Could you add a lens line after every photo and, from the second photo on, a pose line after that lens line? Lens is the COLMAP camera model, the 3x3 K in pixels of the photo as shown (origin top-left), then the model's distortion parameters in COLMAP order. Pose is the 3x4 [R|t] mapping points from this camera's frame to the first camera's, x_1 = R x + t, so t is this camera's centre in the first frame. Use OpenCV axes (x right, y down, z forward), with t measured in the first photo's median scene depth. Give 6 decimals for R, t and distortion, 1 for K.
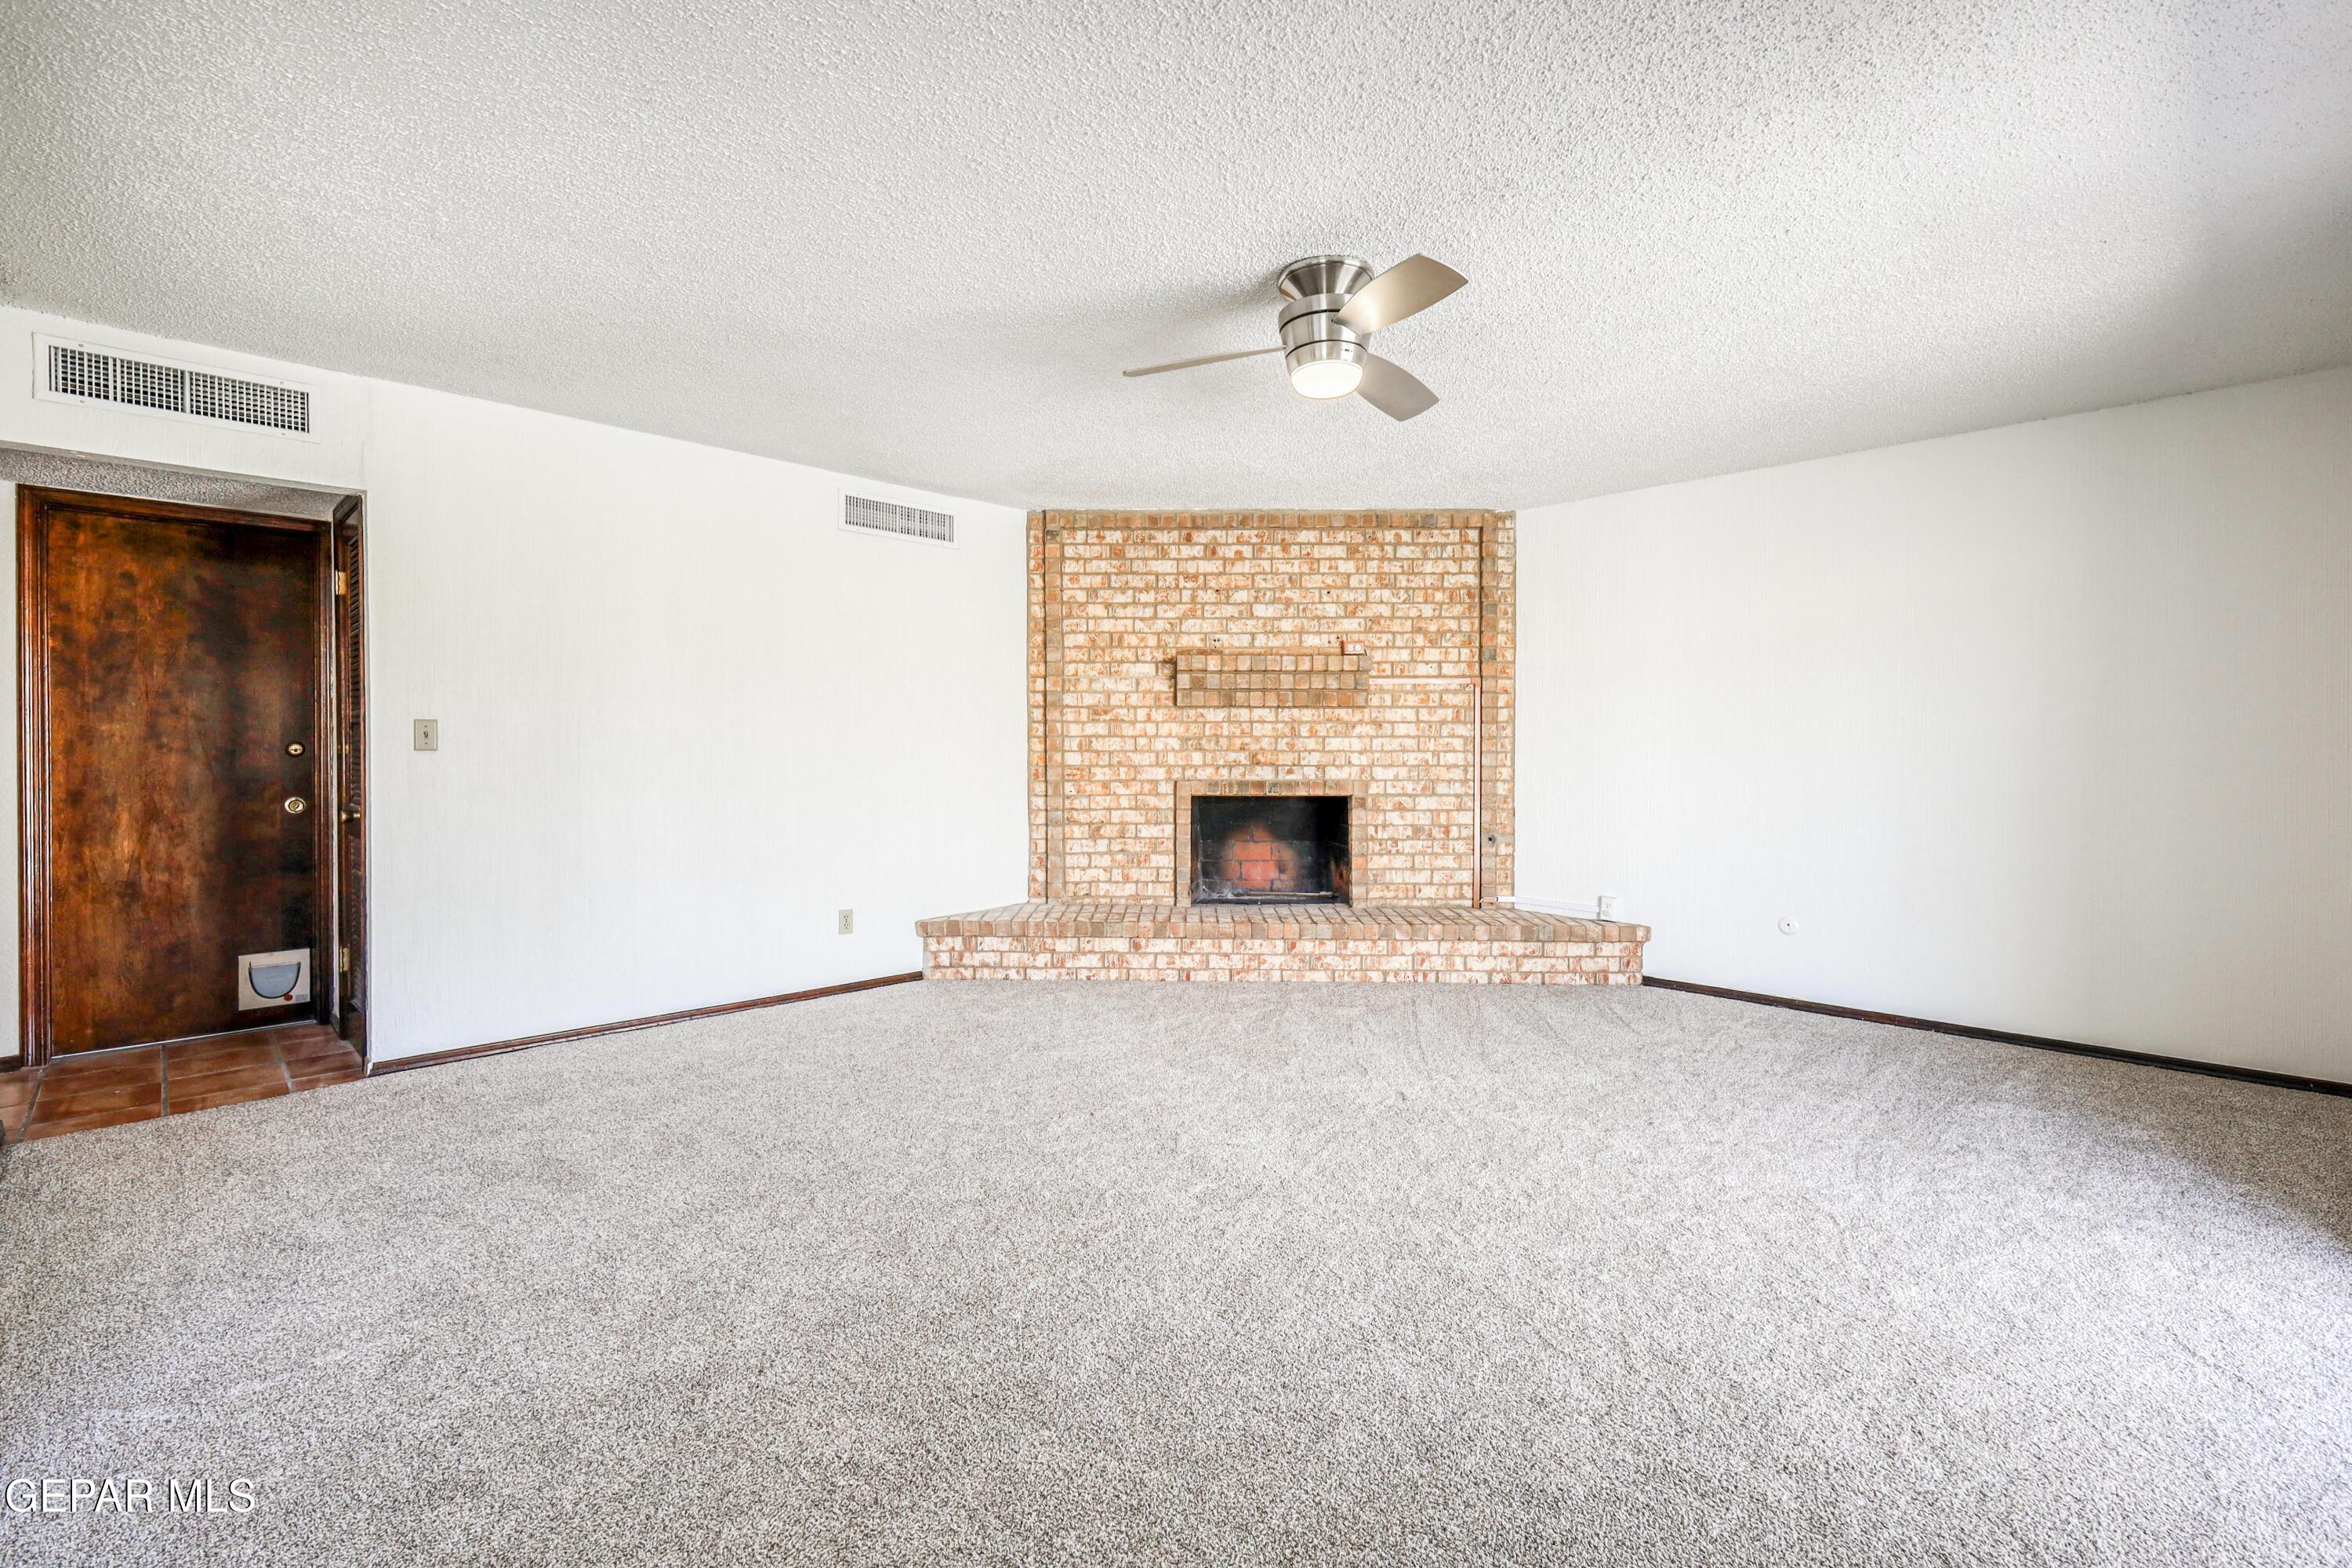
lens RADIAL K [[1042.2, 0, 1171.1], [0, 1042.2, 763.9], [0, 0, 1]] dist [0.002622, -0.000408]
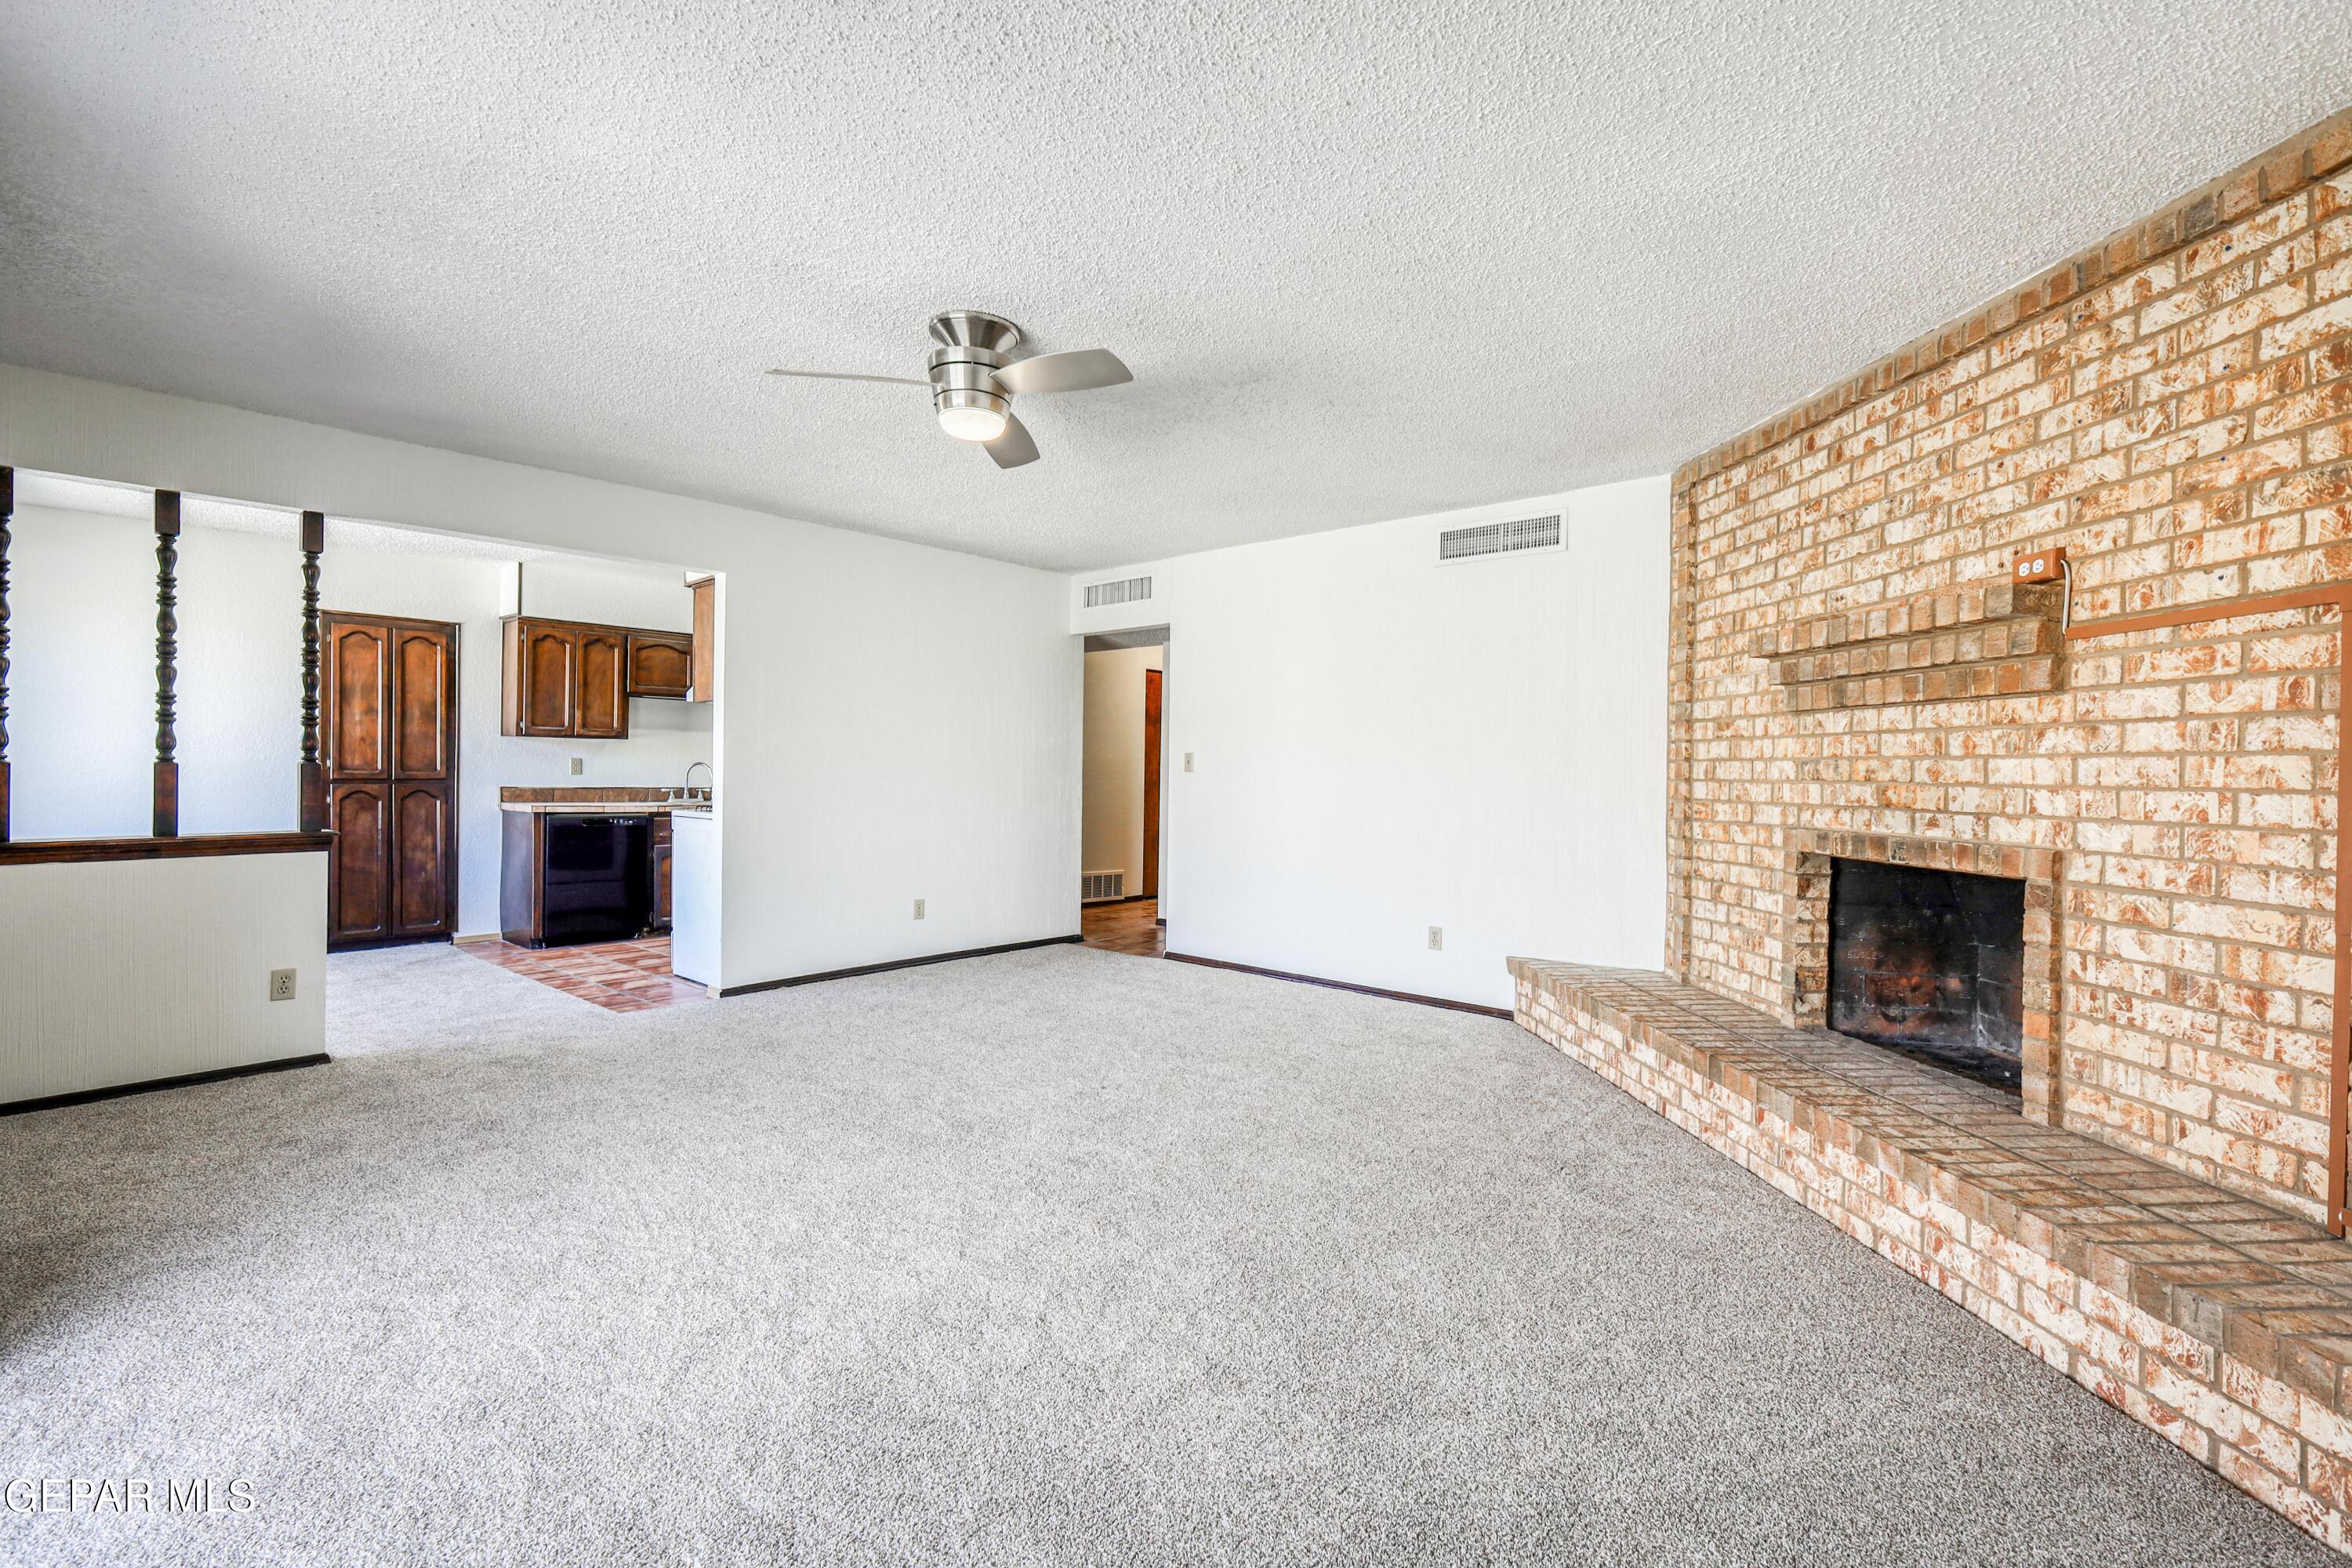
lens RADIAL K [[1042.2, 0, 1174.1], [0, 1042.2, 778.8], [0, 0, 1]] dist [0.002622, -0.000408]
pose [[0.059579, 0.008668, -0.998186, 0.623773], [-0.027475, 0.999598, 0.007041, -0.008104], [0.997845, 0.027006, 0.059793, 0.581963]]
